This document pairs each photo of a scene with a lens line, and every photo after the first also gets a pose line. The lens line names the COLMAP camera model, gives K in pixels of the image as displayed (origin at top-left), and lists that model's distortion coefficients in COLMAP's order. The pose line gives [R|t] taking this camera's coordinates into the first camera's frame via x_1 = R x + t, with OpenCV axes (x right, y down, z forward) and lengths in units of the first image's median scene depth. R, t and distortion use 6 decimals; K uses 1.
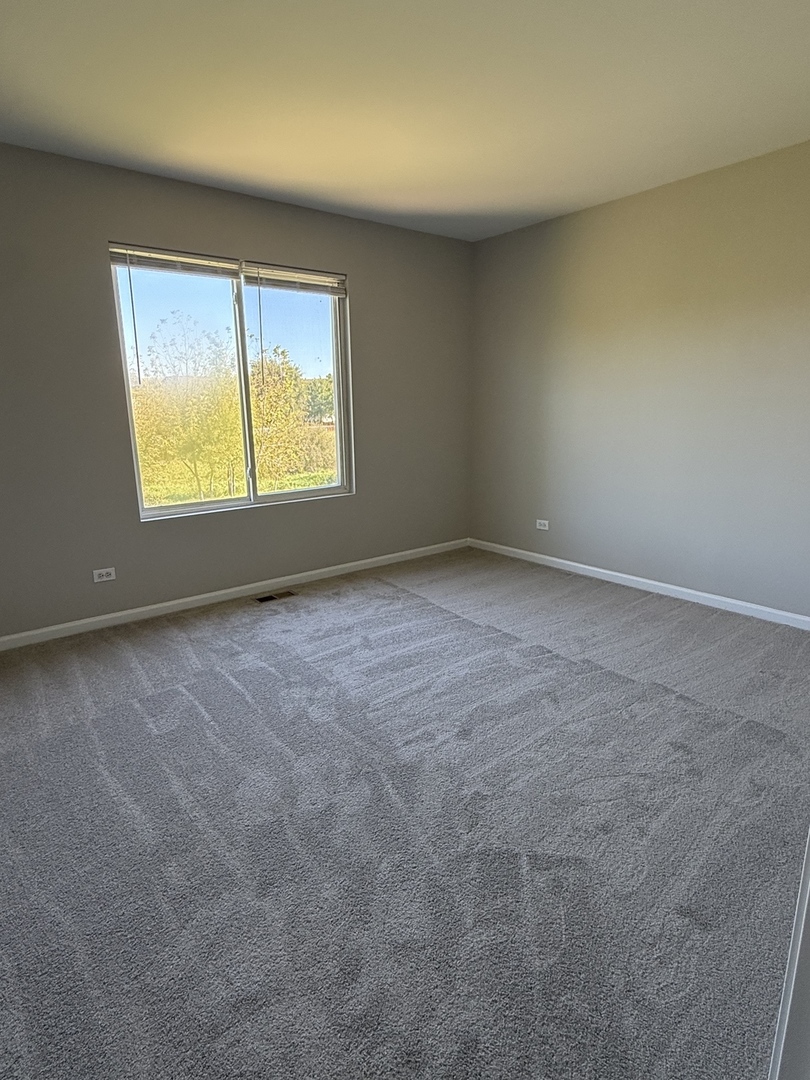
lens RADIAL K [[612.2, 0, 404.5], [0, 612.2, 544.9], [0, 0, 1]] dist [0.003311, -0.000074]
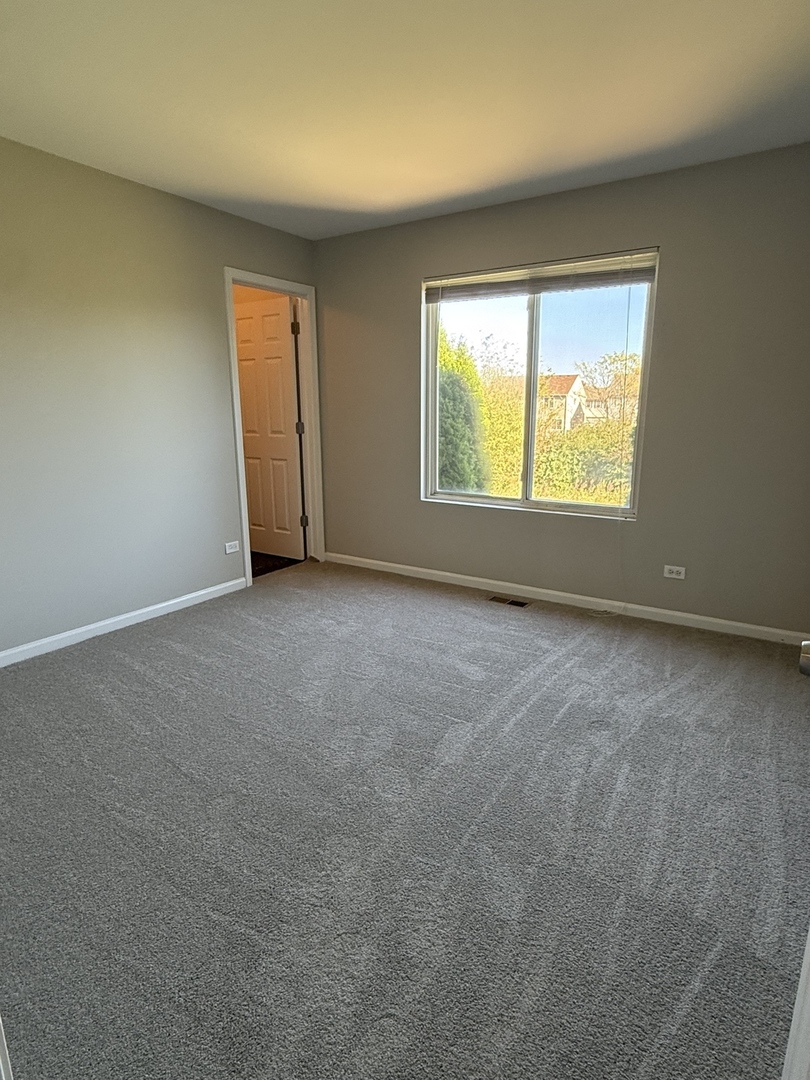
lens RADIAL K [[612.2, 0, 404.5], [0, 612.2, 544.9], [0, 0, 1]] dist [0.003311, -0.000074]
pose [[0.269058, 0.223738, -0.936776, 0.641173], [-0.217268, 0.961671, 0.167282, -0.130538], [0.938298, 0.158523, 0.307356, 0.516212]]
